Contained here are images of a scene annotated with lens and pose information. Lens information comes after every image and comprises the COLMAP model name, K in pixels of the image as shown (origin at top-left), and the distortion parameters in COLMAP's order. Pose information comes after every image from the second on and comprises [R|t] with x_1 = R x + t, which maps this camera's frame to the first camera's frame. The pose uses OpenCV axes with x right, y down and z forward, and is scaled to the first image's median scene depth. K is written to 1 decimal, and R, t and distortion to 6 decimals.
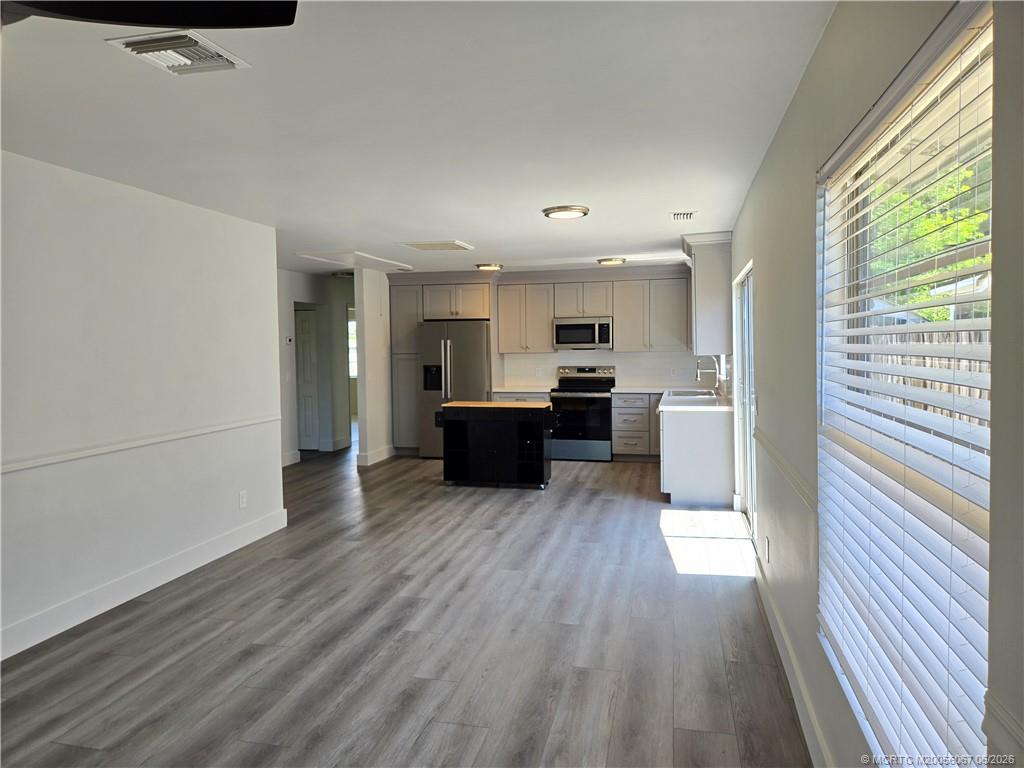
lens RADIAL K [[679.6, 0, 513.2], [0, 679.6, 390.3], [0, 0, 1]] dist [0.072209, -0.057261]
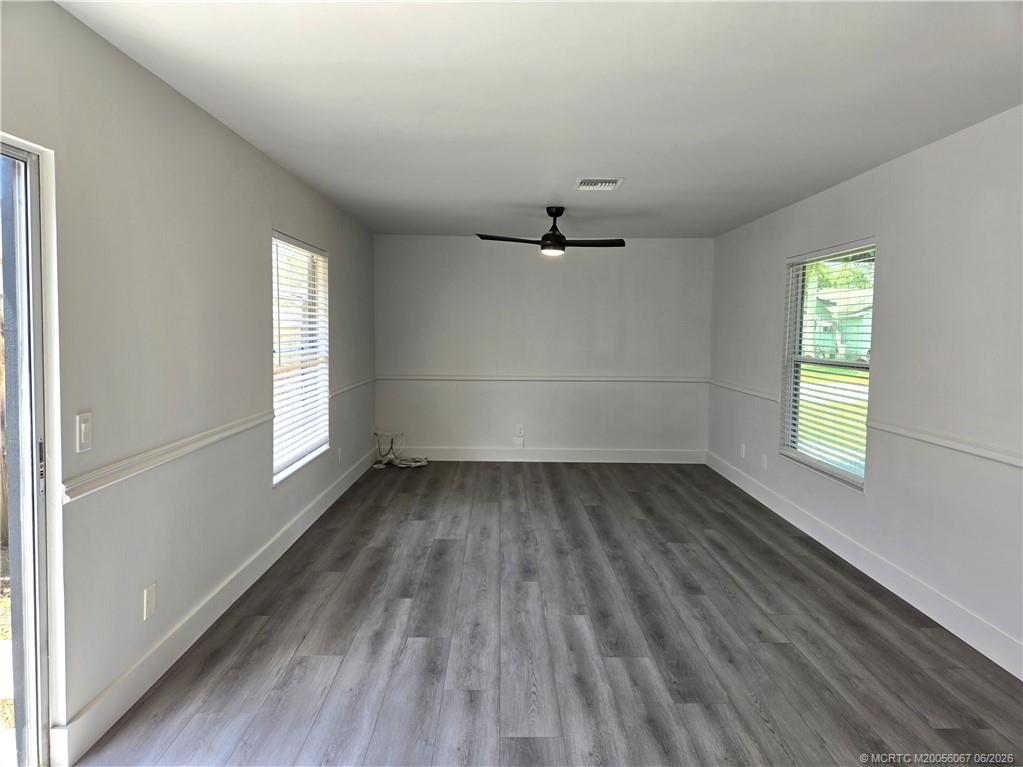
lens RADIAL K [[678.9, 0, 512.7], [0, 678.9, 389.8], [0, 0, 1]] dist [0.072209, -0.057261]
pose [[-0.969340, 0.025035, -0.244444, 0.147920], [-0.014747, 0.987076, 0.159571, -0.104926], [0.245280, 0.158283, -0.956443, 1.567746]]
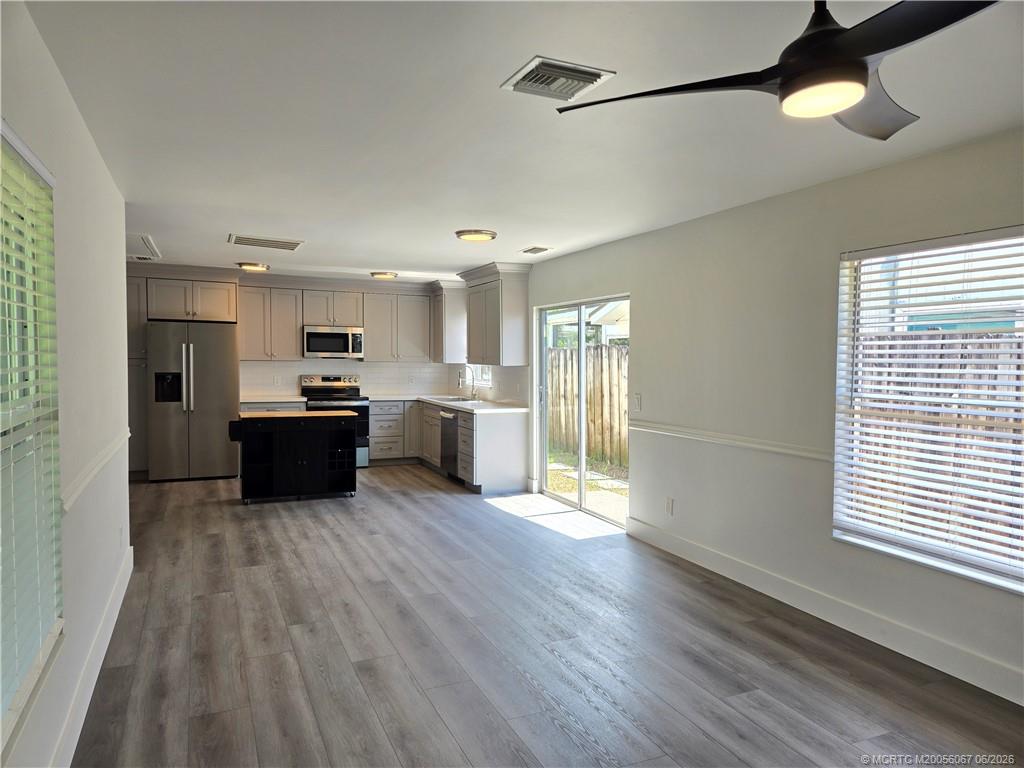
lens RADIAL K [[679.6, 0, 513.2], [0, 679.6, 390.3], [0, 0, 1]] dist [0.072209, -0.057261]
pose [[0.787657, -0.007256, 0.616071, -0.639051], [0.018252, 0.999767, -0.011560, 0.007684], [-0.615843, 0.020350, 0.787606, 0.093013]]
